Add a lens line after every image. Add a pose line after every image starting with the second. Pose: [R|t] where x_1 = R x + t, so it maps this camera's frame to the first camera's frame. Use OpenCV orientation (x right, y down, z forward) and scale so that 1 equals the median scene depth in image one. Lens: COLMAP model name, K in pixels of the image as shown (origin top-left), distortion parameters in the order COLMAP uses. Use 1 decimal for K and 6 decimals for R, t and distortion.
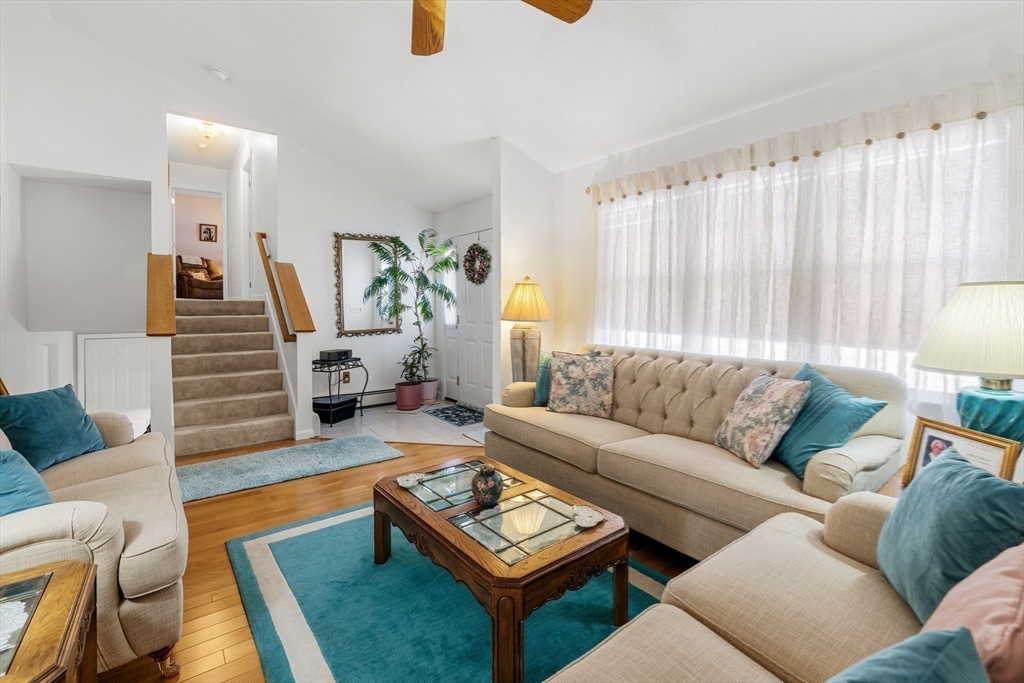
lens RADIAL K [[470.0, 0, 509.3], [0, 470.0, 315.9], [0, 0, 1]] dist [0.008488, -0.001529]
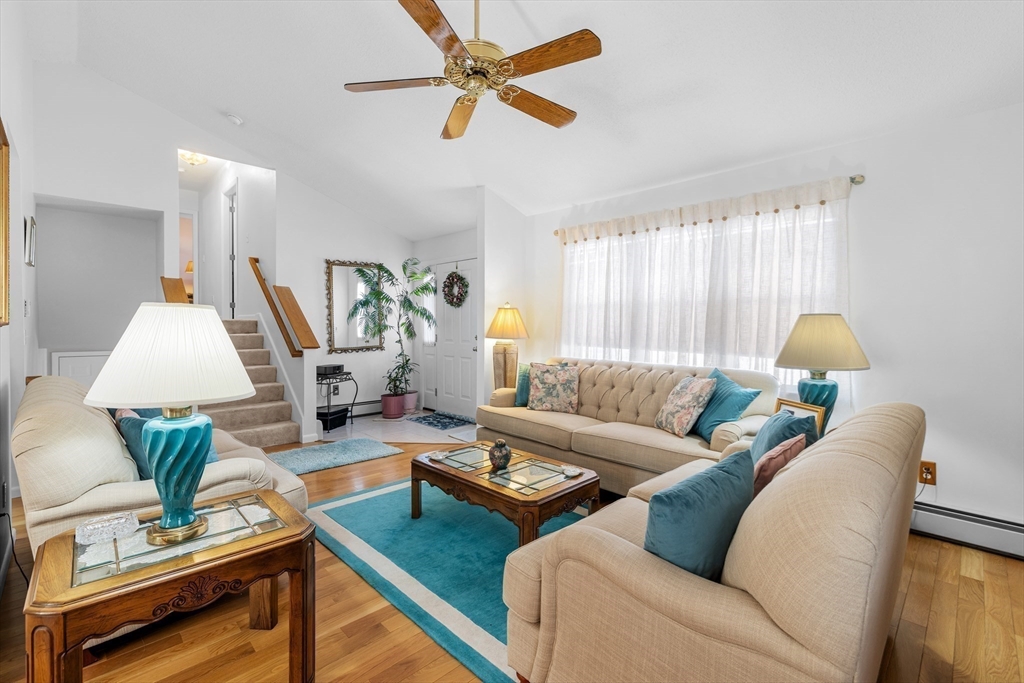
lens RADIAL K [[470.0, 0, 514.6], [0, 470.0, 341.7], [0, 0, 1]] dist [0.008488, -0.001529]
pose [[0.991728, 0.000299, 0.128360, -0.127575], [-0.001831, 0.999929, 0.011813, 0.005094], [-0.128348, -0.011951, 0.991657, -0.271897]]
